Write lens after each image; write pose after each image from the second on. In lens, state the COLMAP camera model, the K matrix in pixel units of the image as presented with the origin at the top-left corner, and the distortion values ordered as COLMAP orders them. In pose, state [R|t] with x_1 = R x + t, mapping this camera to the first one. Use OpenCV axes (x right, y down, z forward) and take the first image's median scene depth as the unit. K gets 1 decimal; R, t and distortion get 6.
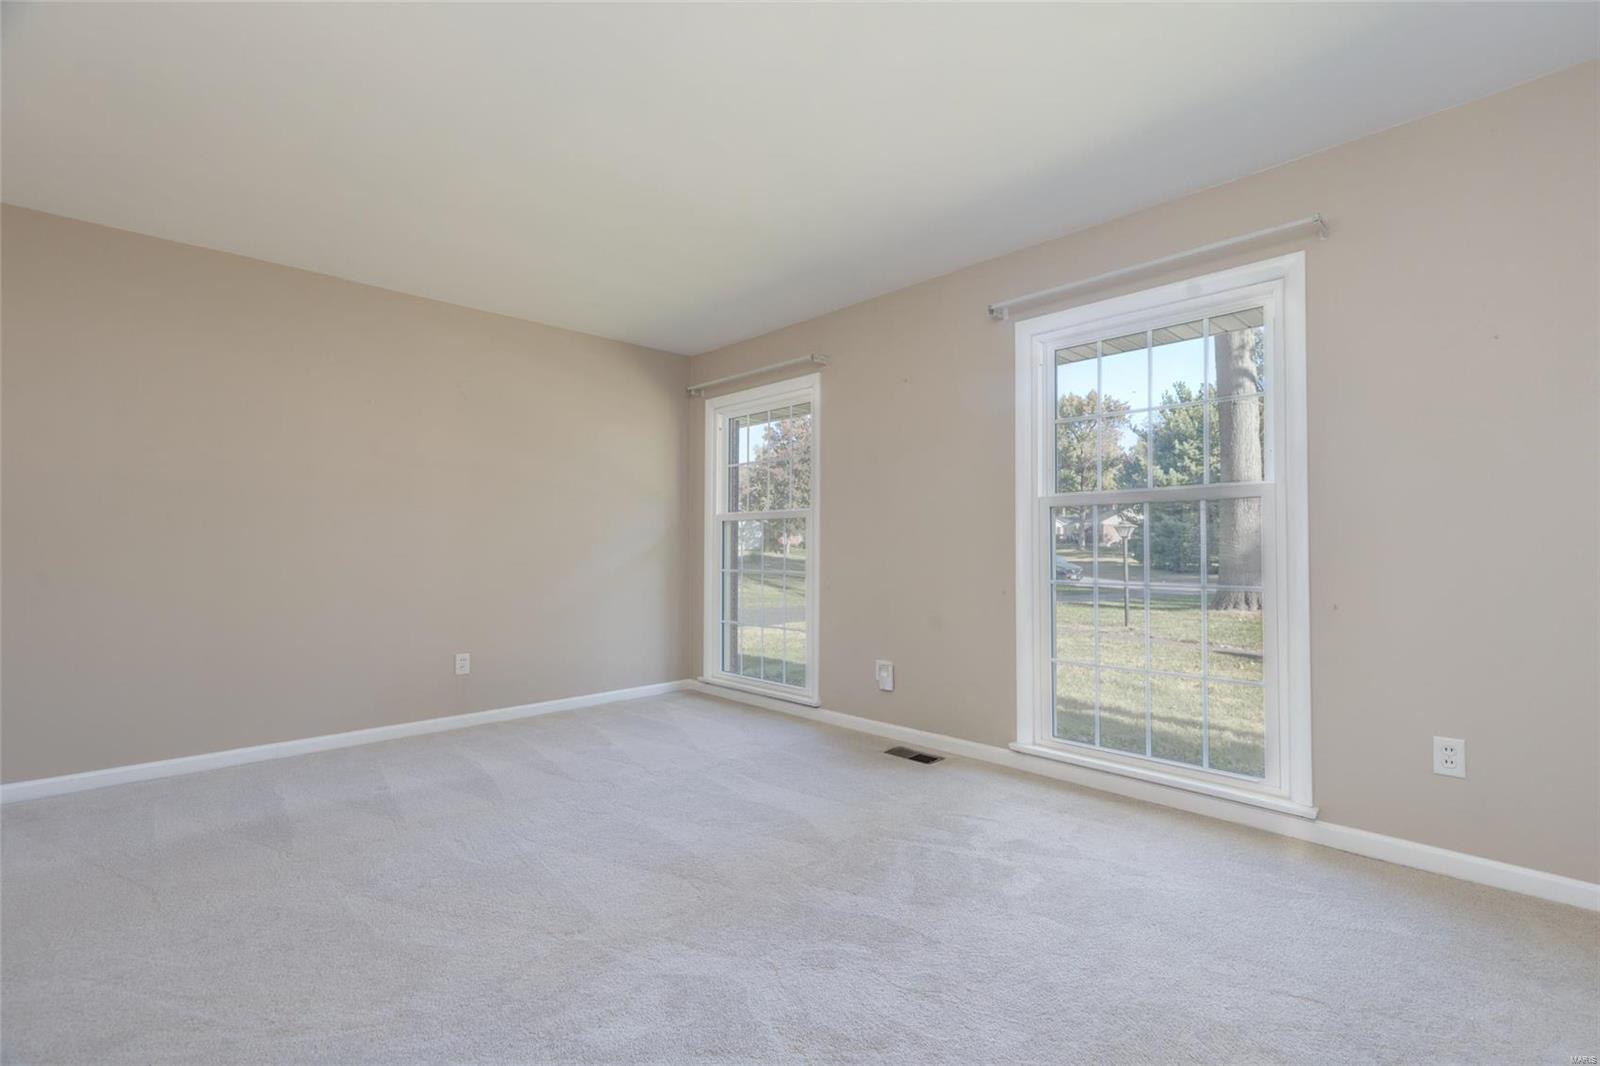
lens RADIAL K [[706.4, 0, 797.8], [0, 706.4, 541.4], [0, 0, 1]] dist [-0.001843, -0.000221]
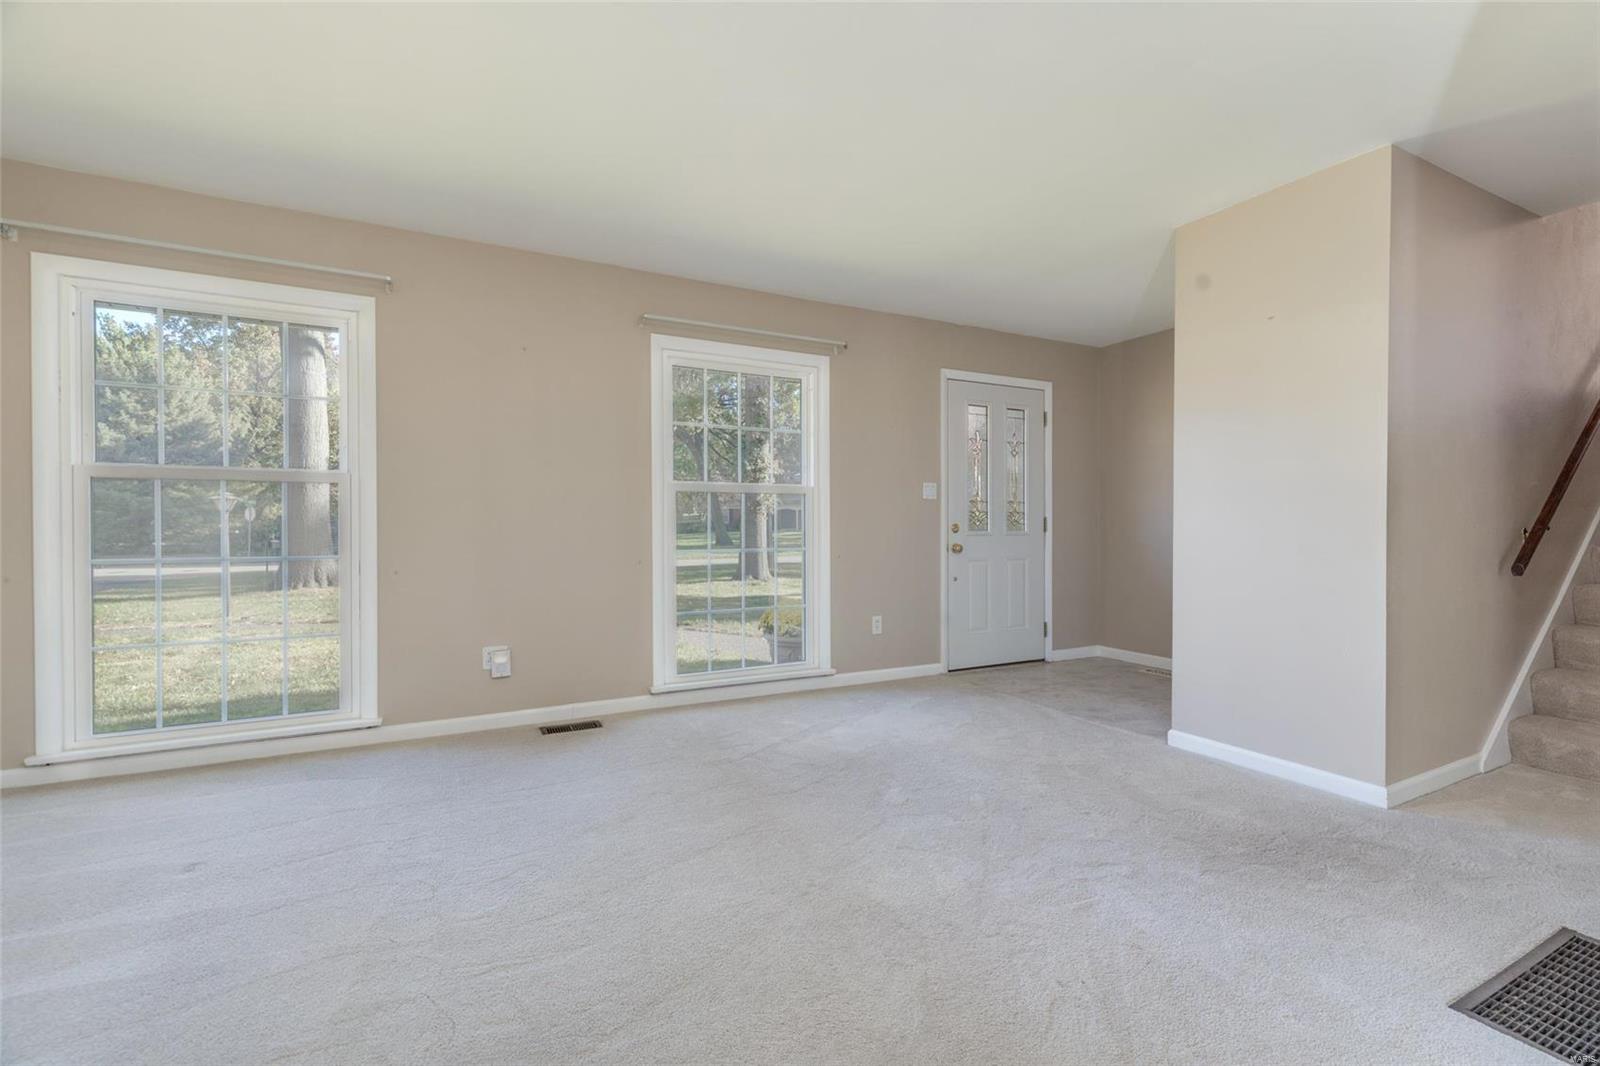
lens RADIAL K [[706.4, 0, 829.4], [0, 706.4, 536.3], [0, 0, 1]] dist [-0.001843, -0.000221]
pose [[0.270232, -0.014905, 0.962680, -0.495599], [-0.010655, 0.999773, 0.018470, 0.002480], [-0.962736, -0.015248, 0.270012, 0.256427]]
